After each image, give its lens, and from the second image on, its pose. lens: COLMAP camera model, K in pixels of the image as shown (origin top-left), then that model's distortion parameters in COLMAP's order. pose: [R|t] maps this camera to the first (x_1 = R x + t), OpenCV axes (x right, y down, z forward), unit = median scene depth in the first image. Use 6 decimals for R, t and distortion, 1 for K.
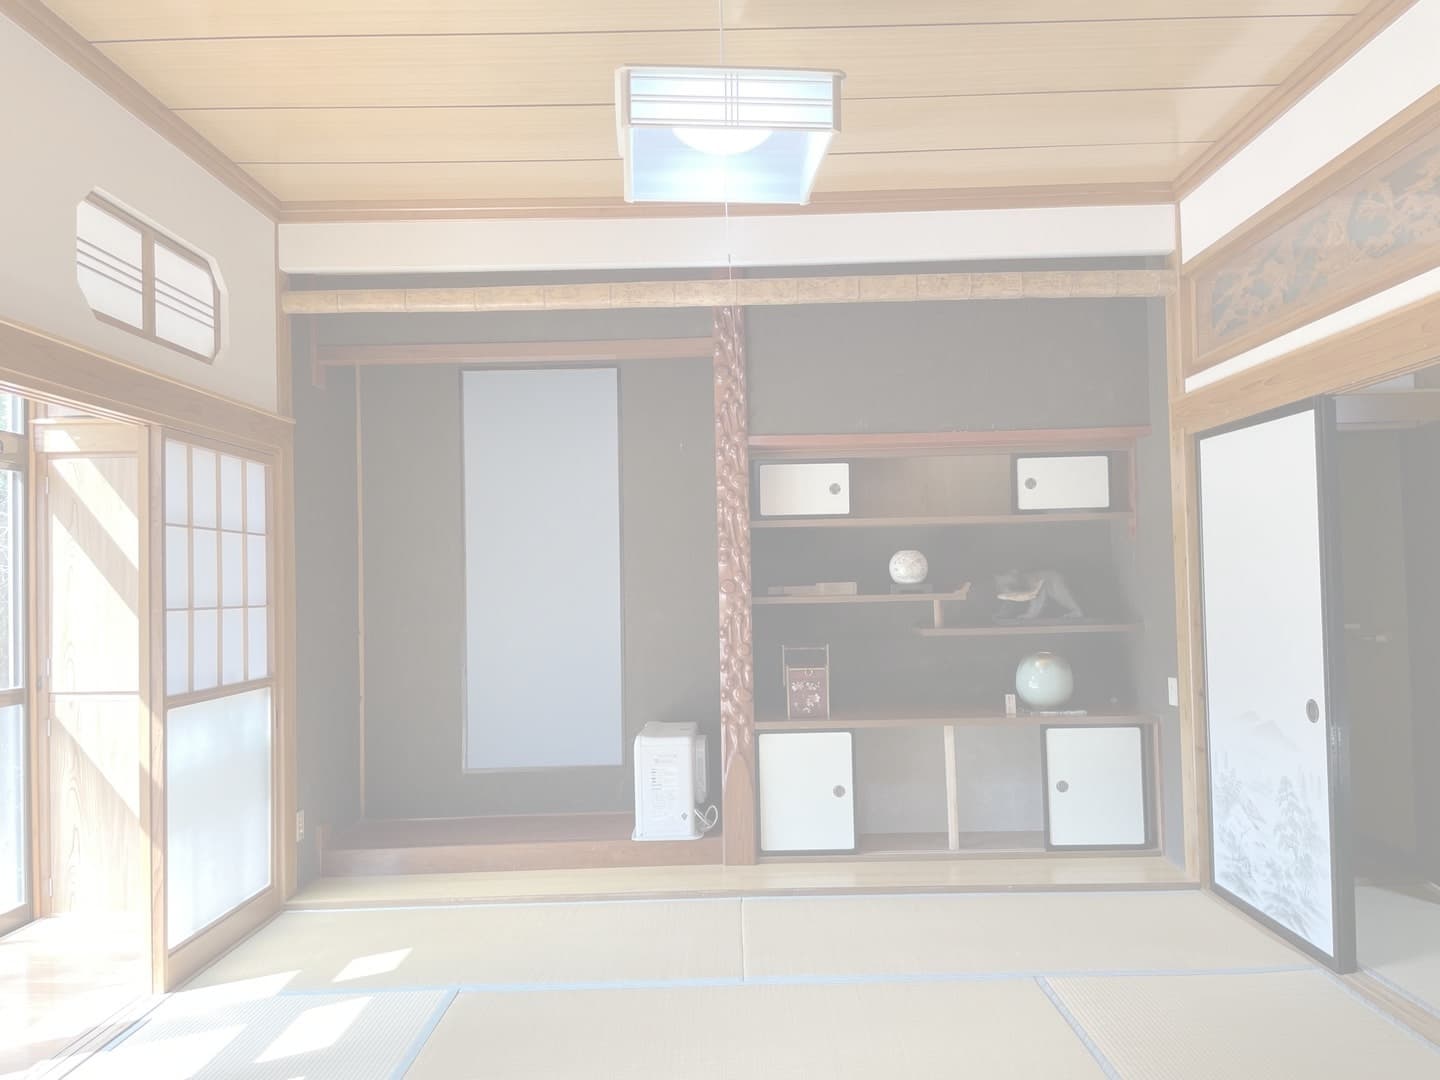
lens RADIAL K [[840.1, 0, 720.0], [0, 840.1, 540.0], [0, 0, 1]] dist [0.013503, -0.004220]
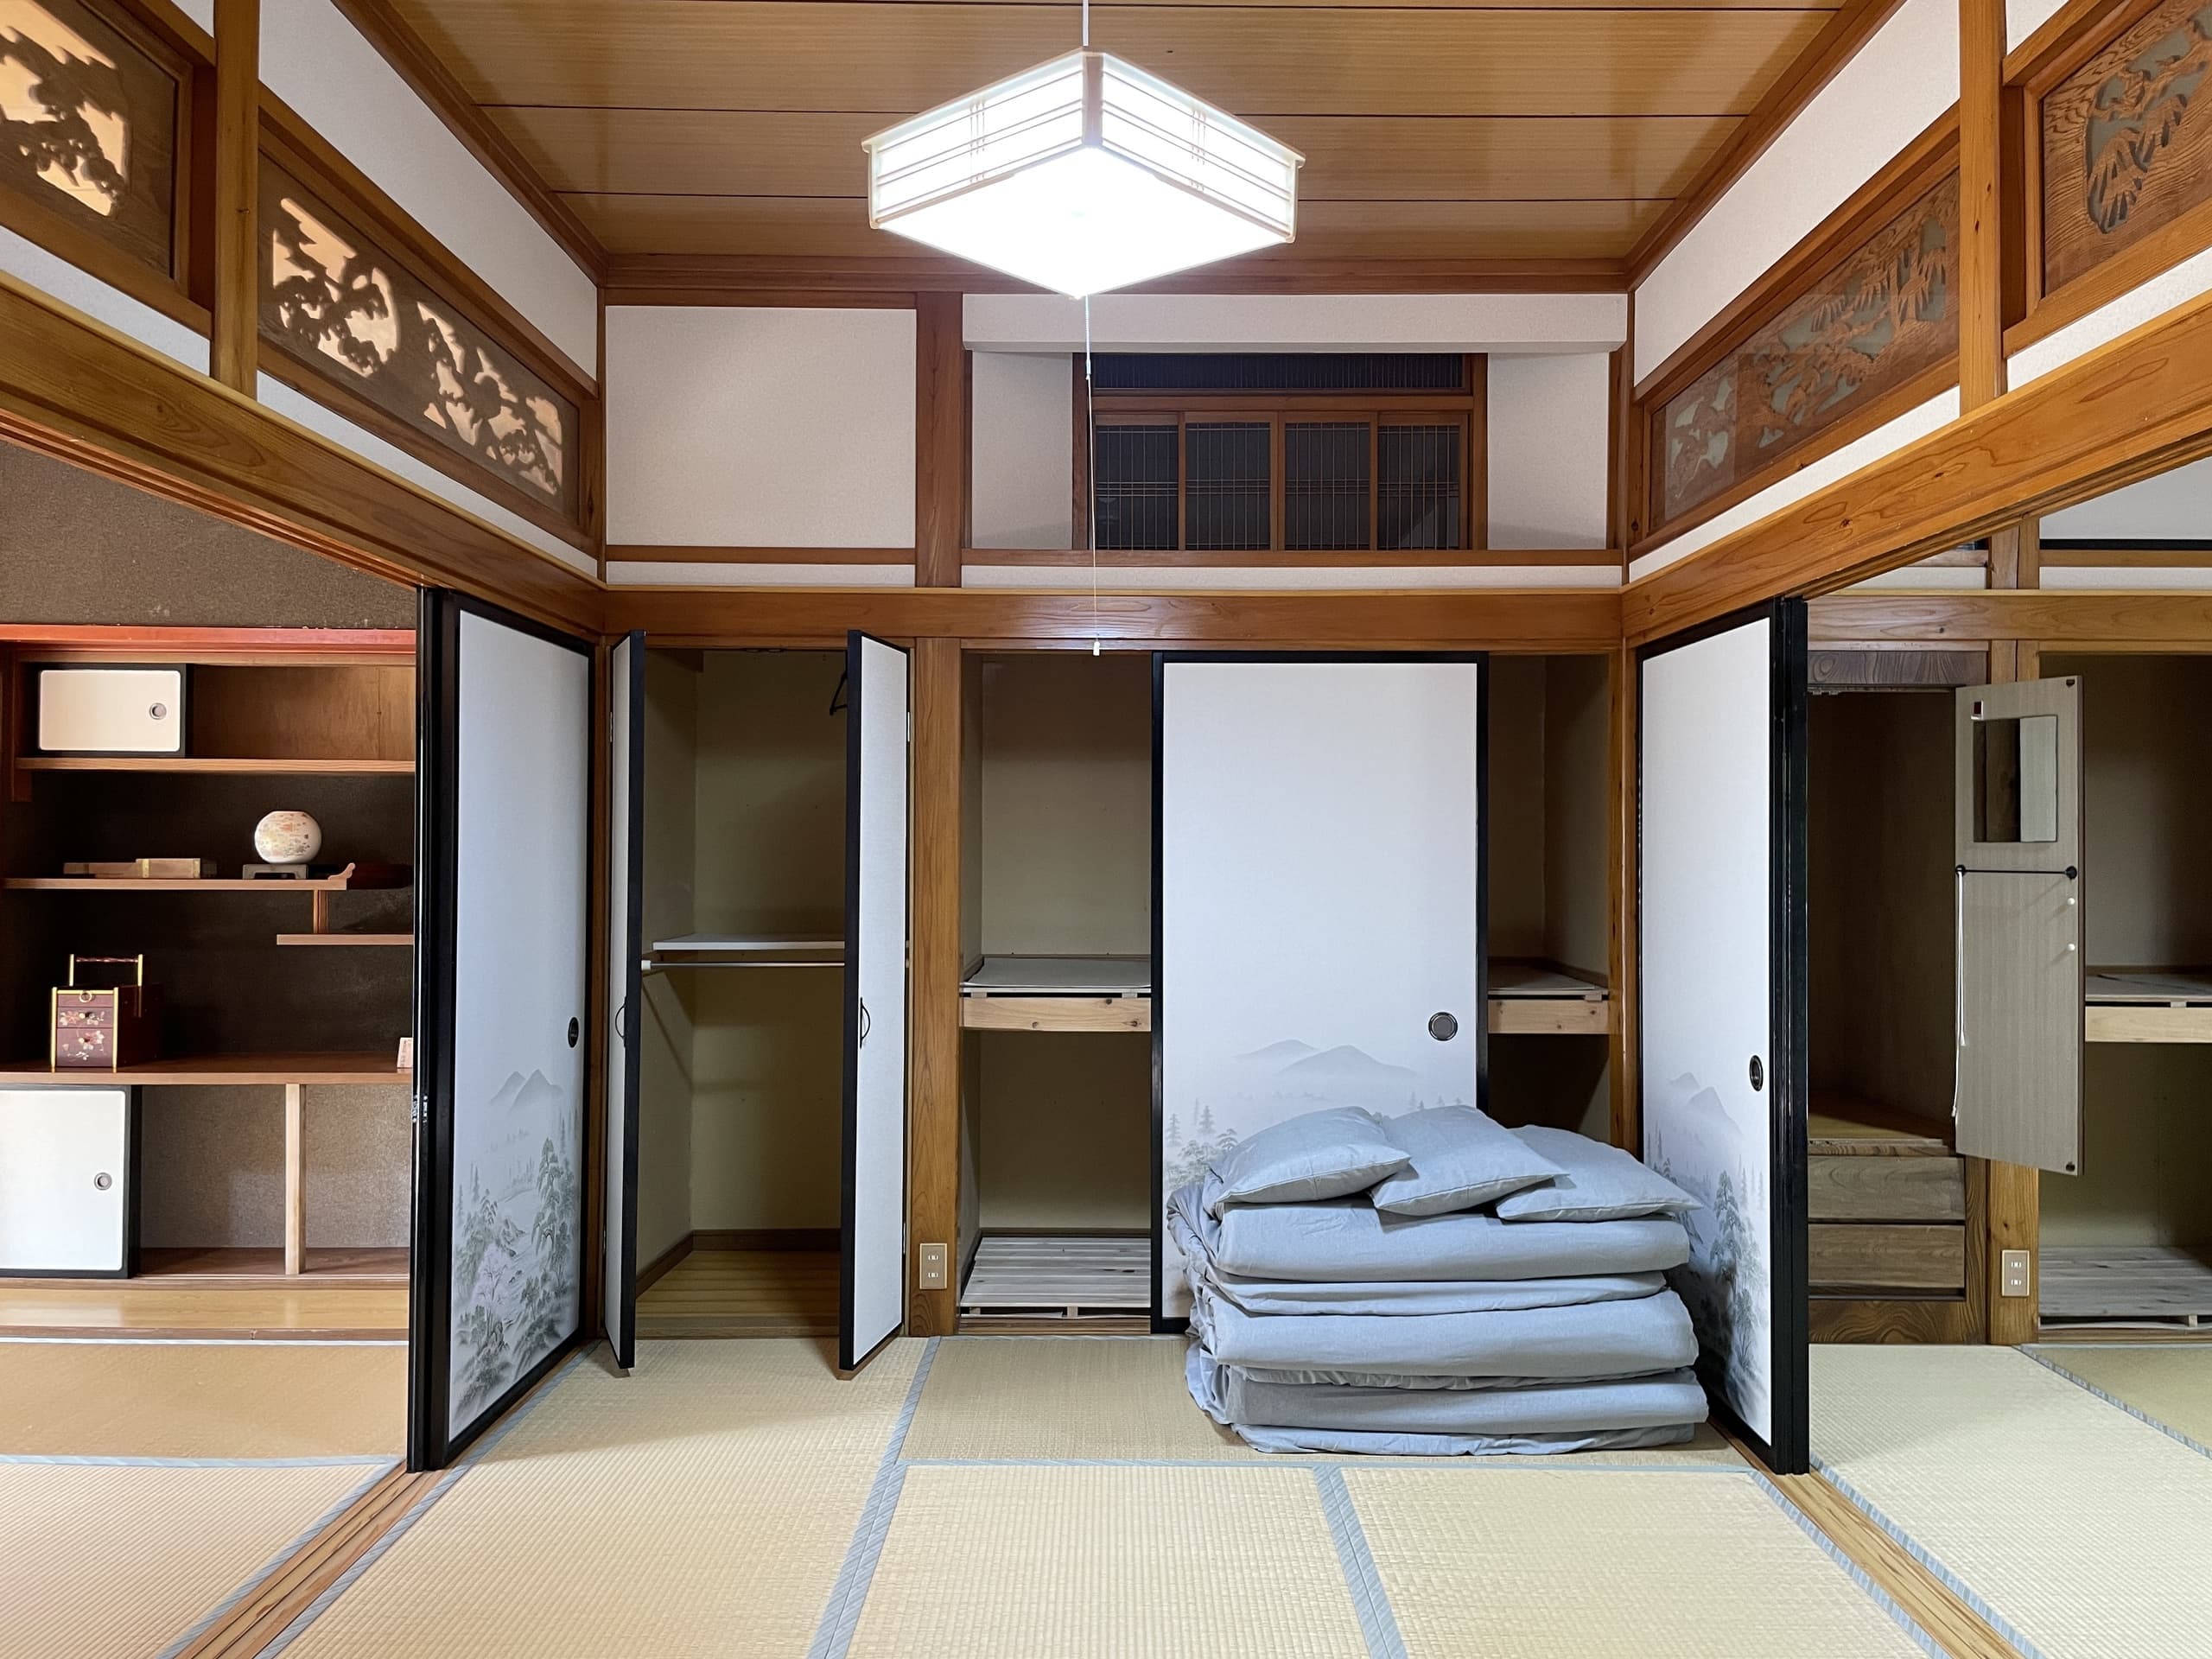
lens RADIAL K [[1290.5, 0, 1106.0], [0, 1290.5, 829.5], [0, 0, 1]] dist [0.013503, -0.004220]
pose [[0.999533, 0.027816, 0.012653, 0.846162], [-0.028158, 0.999219, 0.027738, -0.019032], [-0.011872, -0.028082, 0.999535, 0.003033]]
